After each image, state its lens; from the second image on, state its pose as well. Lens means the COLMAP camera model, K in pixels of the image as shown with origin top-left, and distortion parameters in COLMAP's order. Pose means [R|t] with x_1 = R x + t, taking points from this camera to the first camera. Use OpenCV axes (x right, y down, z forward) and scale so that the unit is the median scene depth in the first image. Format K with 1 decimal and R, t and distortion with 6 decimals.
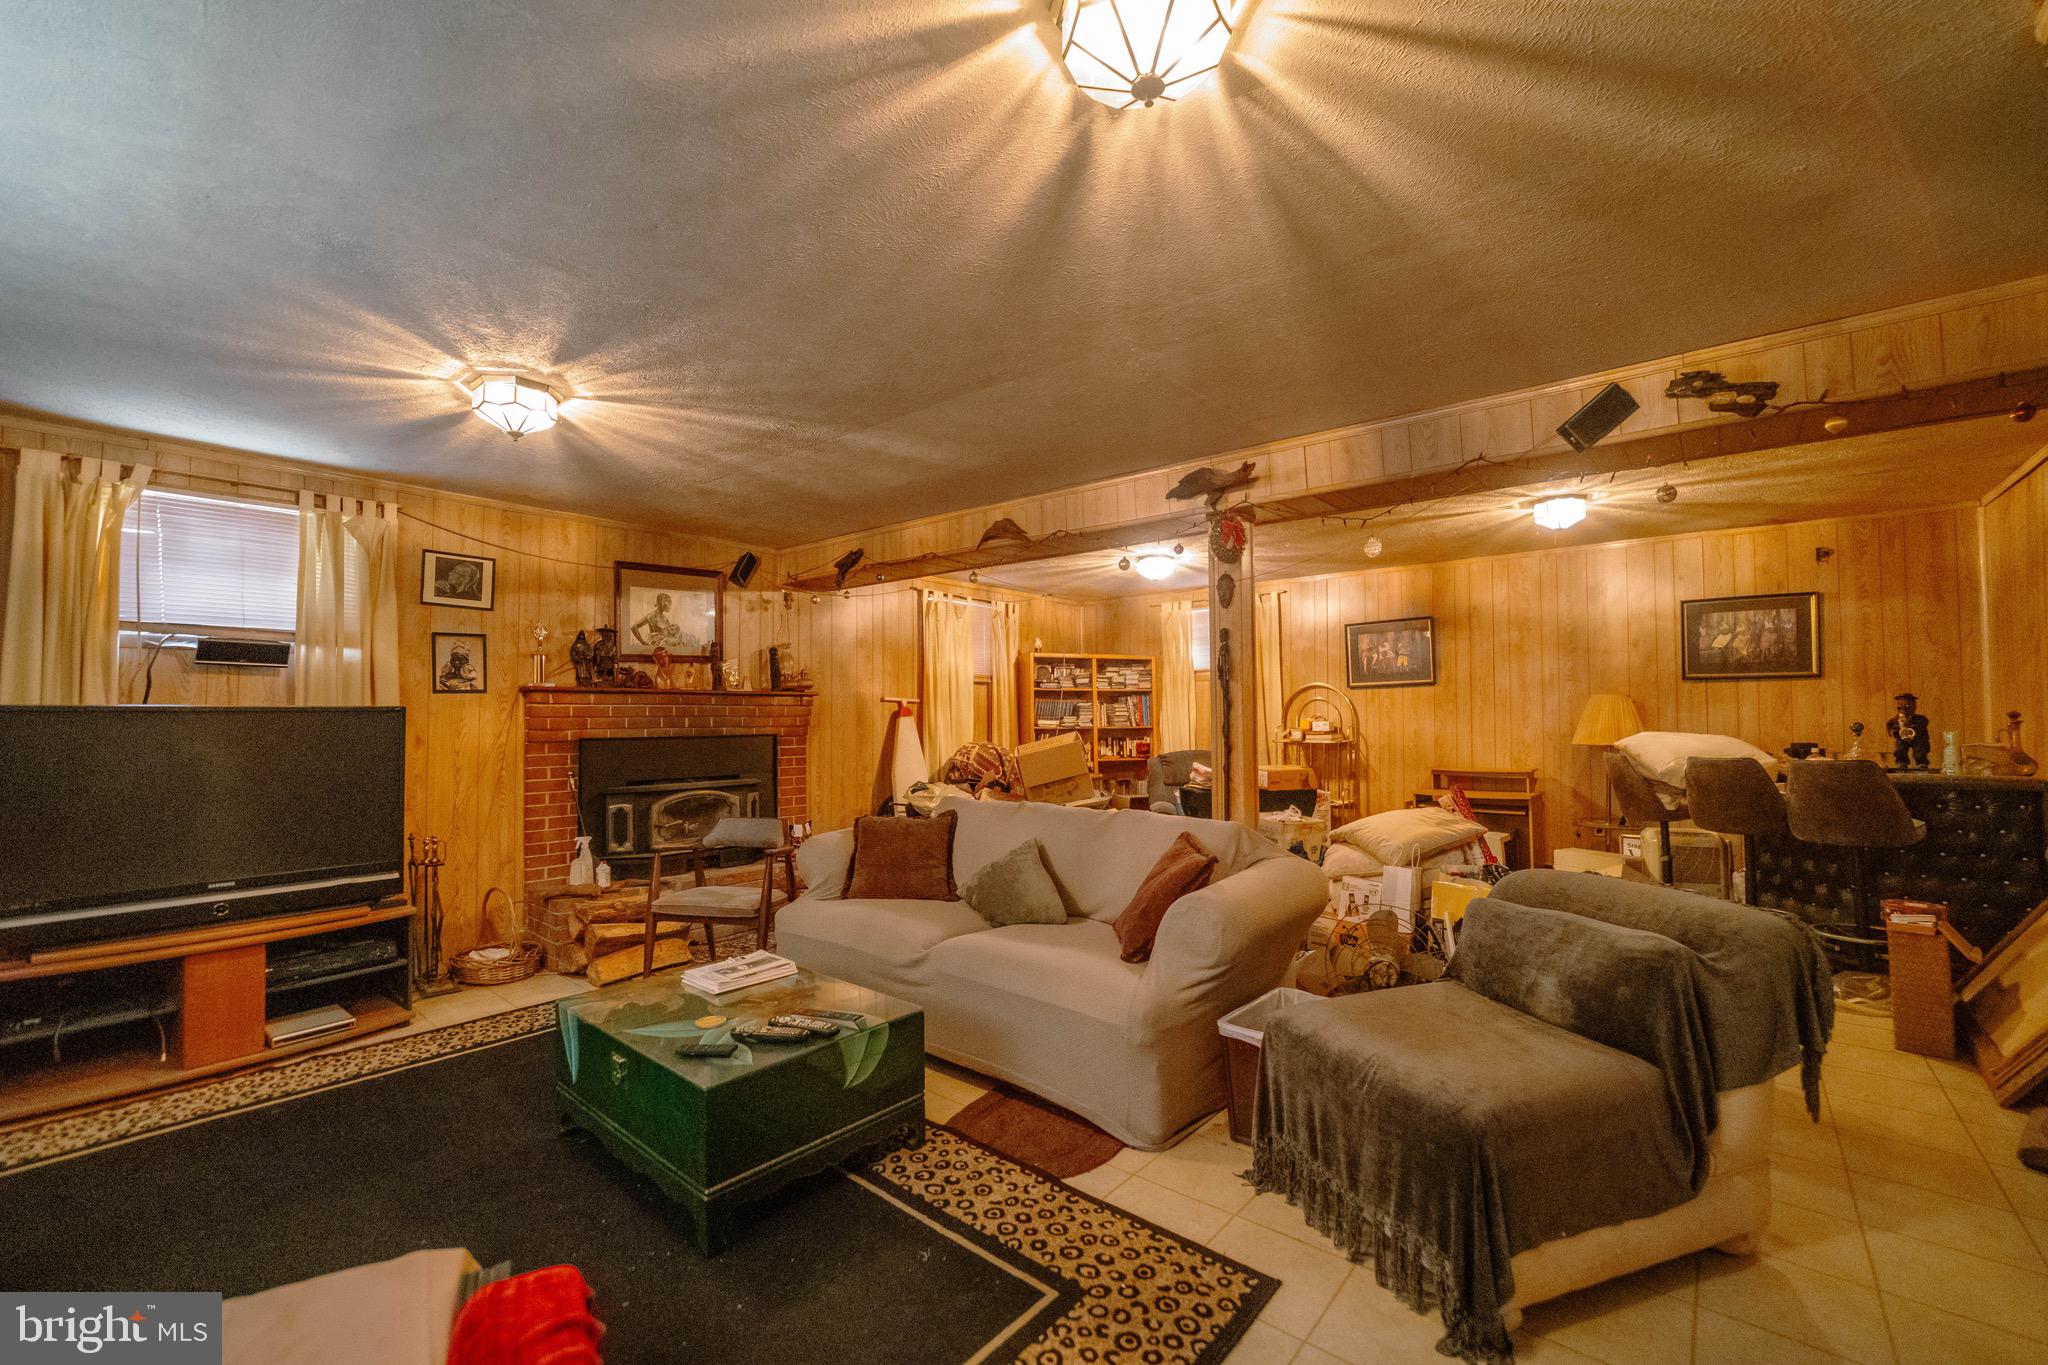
lens RADIAL K [[843.5, 0, 1025.1], [0, 843.5, 686.8], [0, 0, 1]] dist [-0.032452, 0.009474]
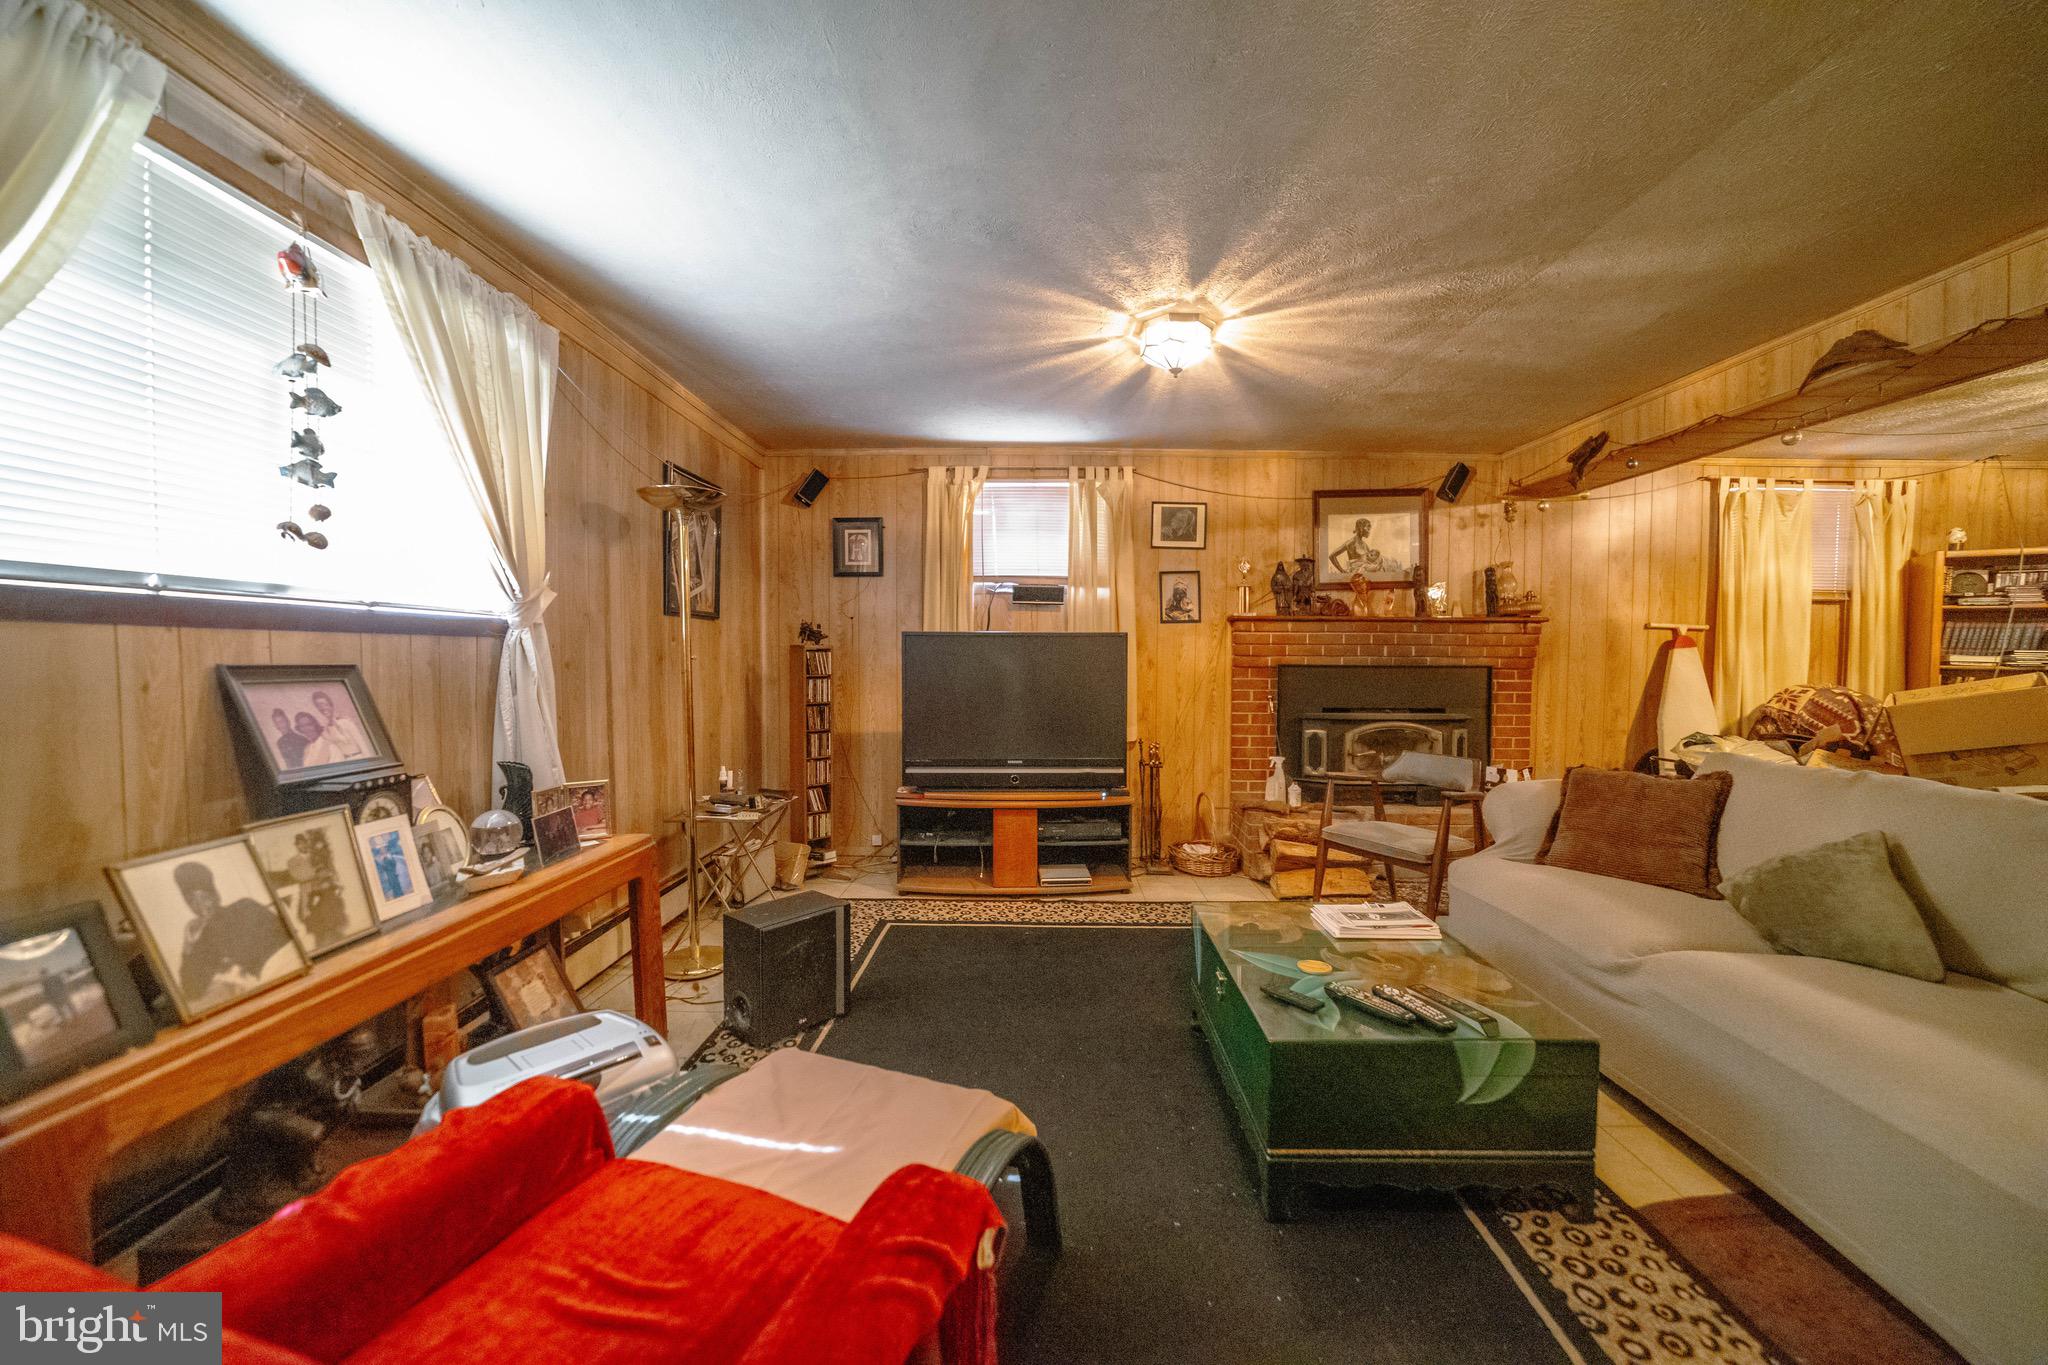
lens RADIAL K [[789.6, 0, 1026.4], [0, 789.6, 684.8], [0, 0, 1]] dist [-0.032170, 0.009439]
pose [[0.634236, 0.037042, -0.772252, 0.038058], [0.018252, 0.997856, 0.062853, 0.020514], [0.772924, -0.053959, 0.632200, 0.131748]]
